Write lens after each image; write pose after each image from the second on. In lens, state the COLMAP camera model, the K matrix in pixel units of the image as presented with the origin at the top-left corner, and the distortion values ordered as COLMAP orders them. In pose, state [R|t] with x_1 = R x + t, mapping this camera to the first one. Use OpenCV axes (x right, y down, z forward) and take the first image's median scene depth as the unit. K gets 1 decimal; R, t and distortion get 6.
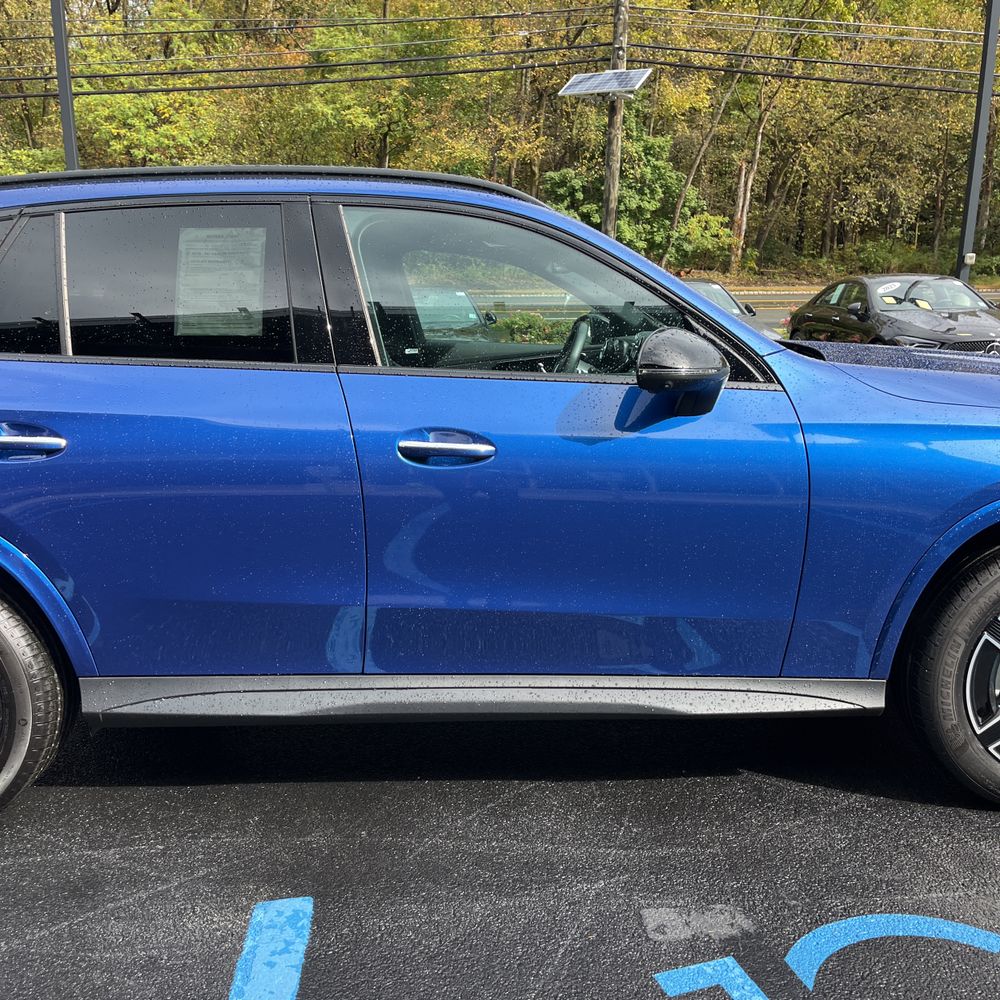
lens RADIAL K [[1013.4, 0, 497.5], [0, 1013.4, 517.8], [0, 0, 1]] dist [0.019197, 0.000000]
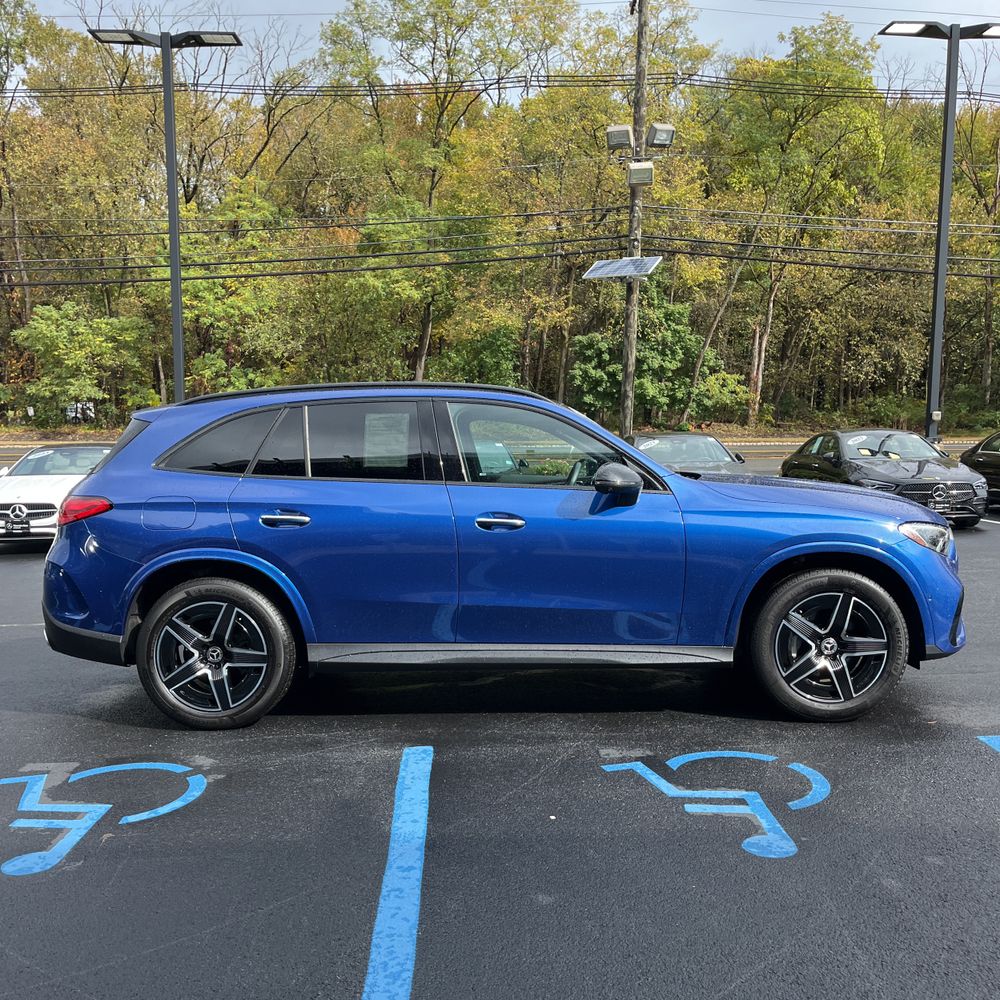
lens RADIAL K [[1013.4, 0, 509.8], [0, 1013.4, 504.4], [0, 0, 1]] dist [0.019197, 0.000000]
pose [[0.999783, 0.000709, -0.020824, 0.001371], [-0.003981, 0.987503, -0.157550, 0.034826], [0.020452, 0.157599, 0.987291, -0.160058]]
